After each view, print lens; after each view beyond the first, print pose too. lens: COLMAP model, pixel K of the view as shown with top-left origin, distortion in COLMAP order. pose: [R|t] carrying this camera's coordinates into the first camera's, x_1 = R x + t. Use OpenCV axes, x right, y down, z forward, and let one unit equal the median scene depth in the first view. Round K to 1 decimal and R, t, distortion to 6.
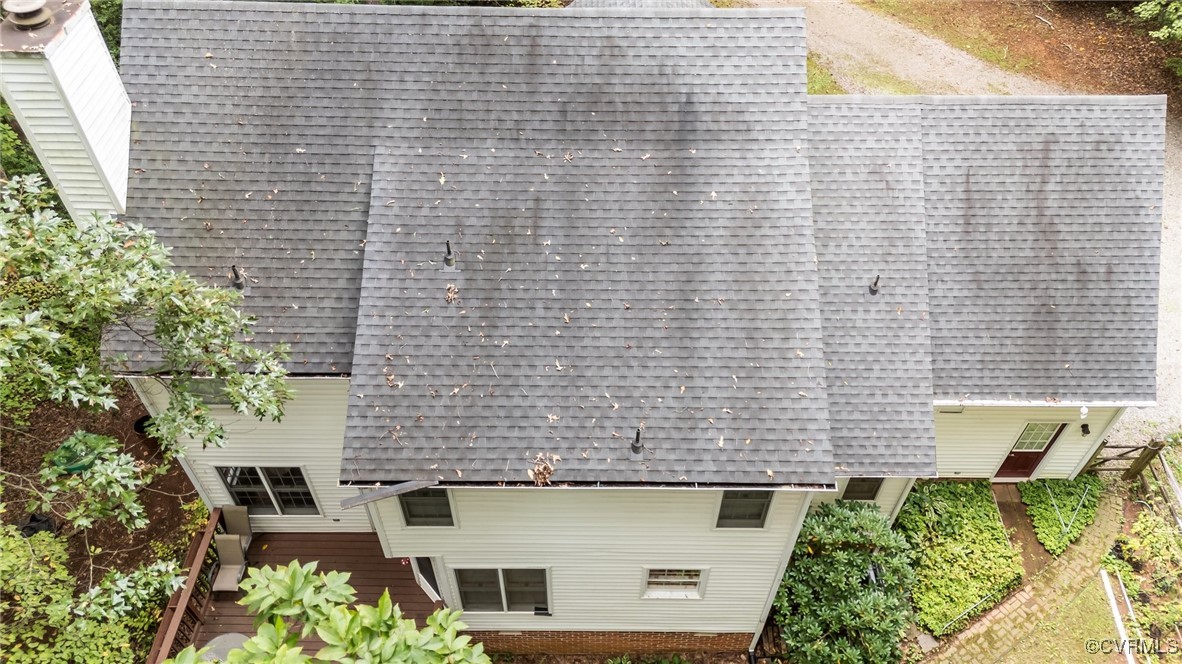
lens RADIAL K [[869.4, 0, 592.8], [0, 869.4, 330.9], [0, 0, 1]] dist [0.057530, -0.058624]
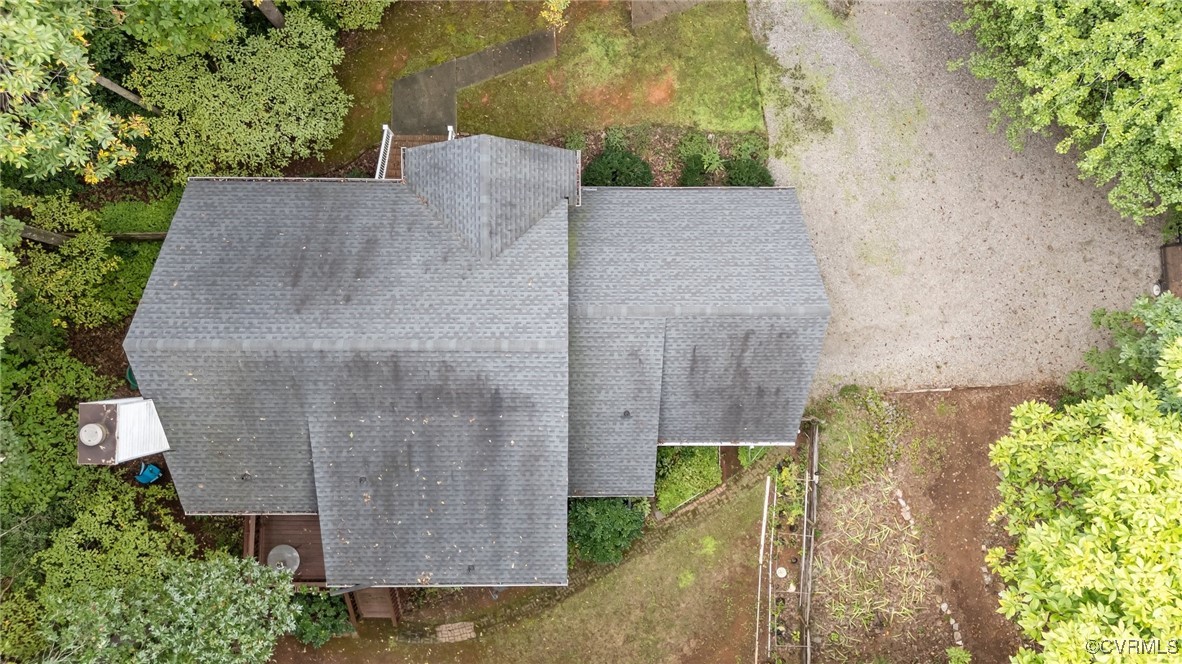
lens RADIAL K [[869.4, 0, 589.0], [0, 869.4, 330.2], [0, 0, 1]] dist [0.057530, -0.058624]
pose [[0.999865, -0.002485, 0.016270, 0.259381], [-0.008717, 0.758577, 0.651525, -1.427254], [-0.013961, -0.651579, 0.758453, -0.158971]]
